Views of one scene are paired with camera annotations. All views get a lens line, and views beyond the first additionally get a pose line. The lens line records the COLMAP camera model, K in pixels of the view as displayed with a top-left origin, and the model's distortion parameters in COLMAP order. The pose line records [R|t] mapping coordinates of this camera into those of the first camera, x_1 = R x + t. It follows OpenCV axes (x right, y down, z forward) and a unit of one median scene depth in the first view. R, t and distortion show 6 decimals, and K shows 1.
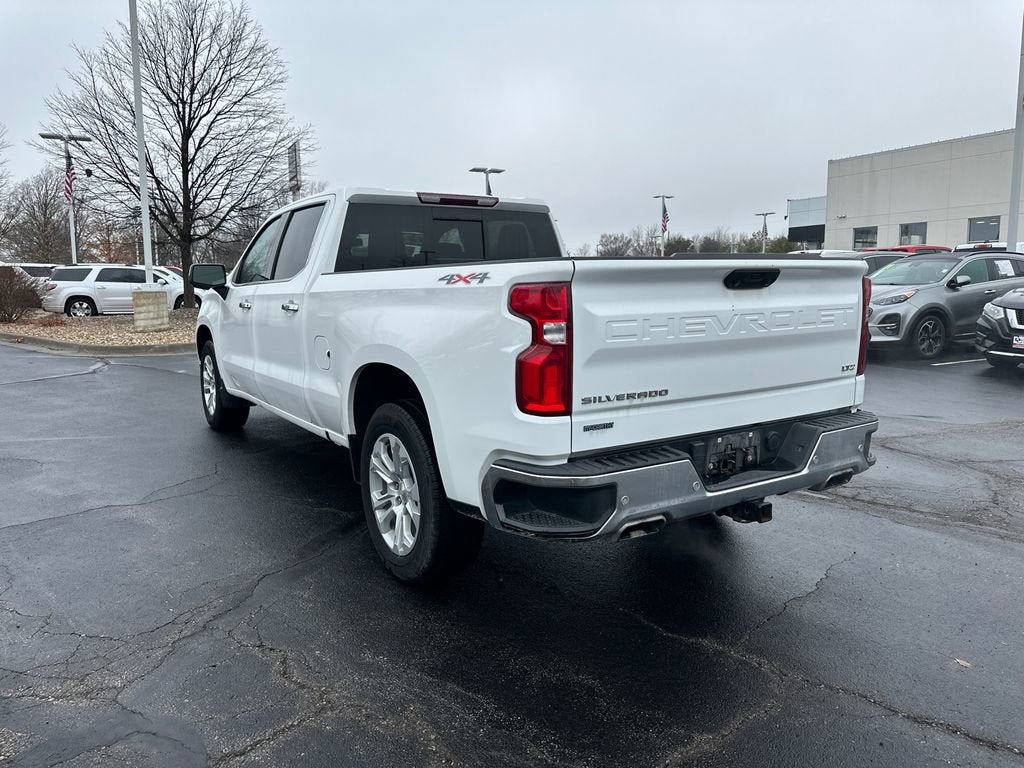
lens RADIAL K [[731.4, 0, 504.2], [0, 731.4, 368.4], [0, 0, 1]] dist [0.030161, -0.004418]
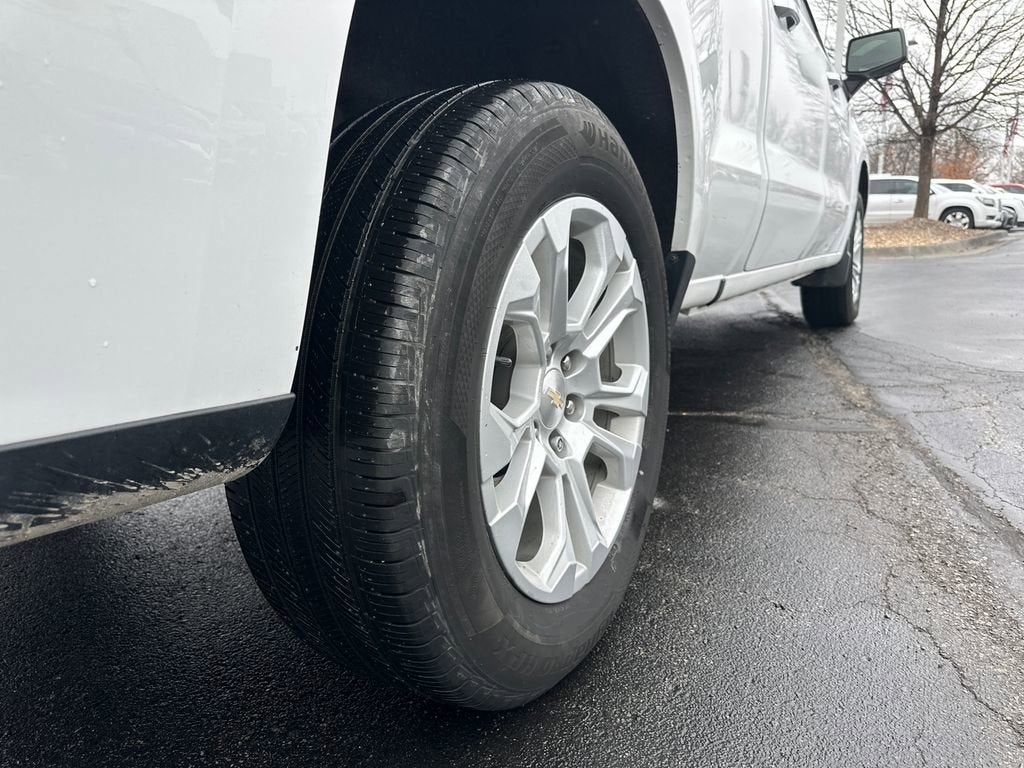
lens RADIAL K [[723.7, 0, 512.0], [0, 723.7, 384.0], [0, 0, 1]] dist [0.093189, -0.127188]
pose [[0.469565, 0.176147, -0.865148, 0.707295], [-0.083117, 0.984363, 0.155308, 0.083711], [0.878977, -0.001019, 0.476863, 1.318884]]
